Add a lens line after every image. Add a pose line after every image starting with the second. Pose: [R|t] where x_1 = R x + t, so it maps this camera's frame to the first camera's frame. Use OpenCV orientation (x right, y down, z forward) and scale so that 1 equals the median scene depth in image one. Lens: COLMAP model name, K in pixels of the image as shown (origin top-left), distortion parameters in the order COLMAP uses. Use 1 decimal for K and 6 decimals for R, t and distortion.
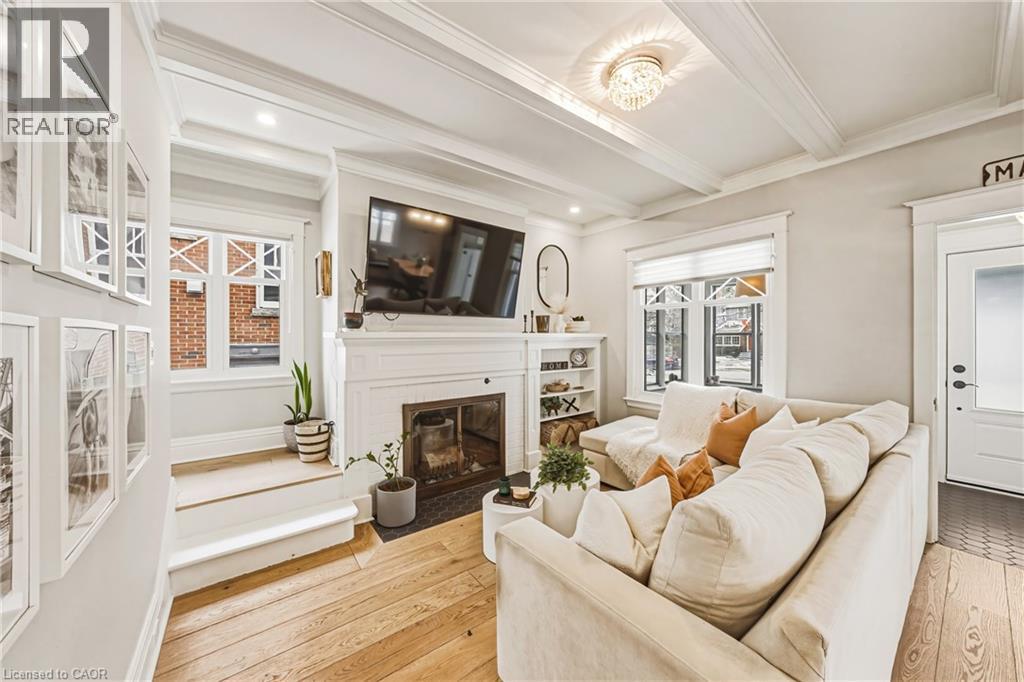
lens RADIAL K [[358.3, 0, 509.1], [0, 358.3, 339.0], [0, 0, 1]] dist [-0.013135, 0.000274]
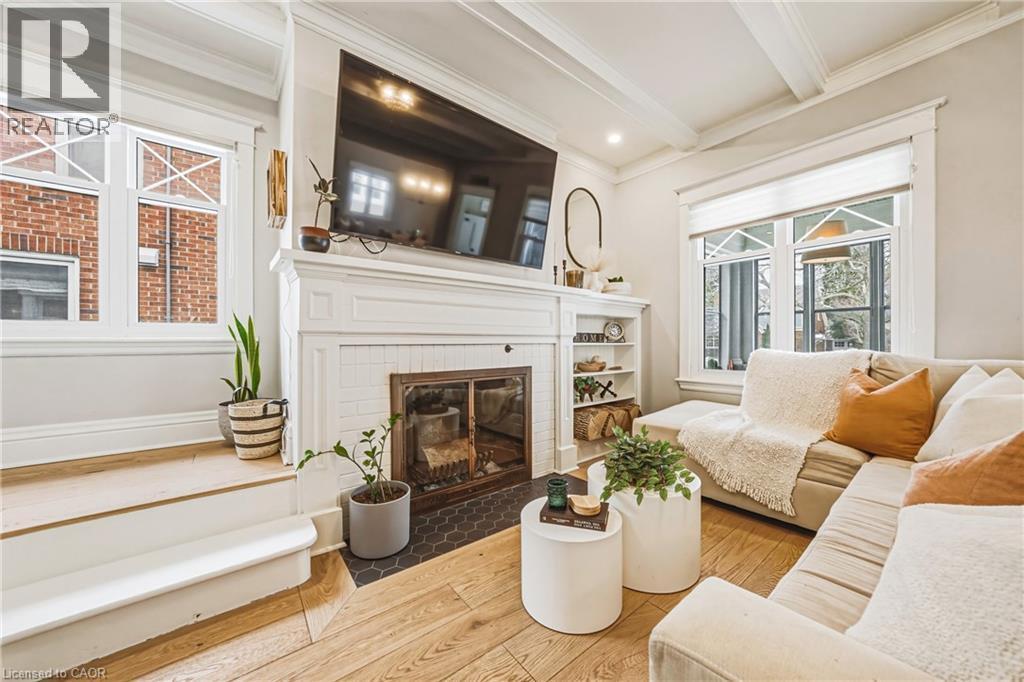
lens RADIAL K [[358.3, 0, 509.8], [0, 358.3, 342.1], [0, 0, 1]] dist [-0.013135, 0.000274]
pose [[0.999839, -0.000507, 0.017946, -0.079164], [0.000633, 0.999975, -0.007007, 0.121394], [-0.017942, 0.007017, 0.999814, 0.300785]]
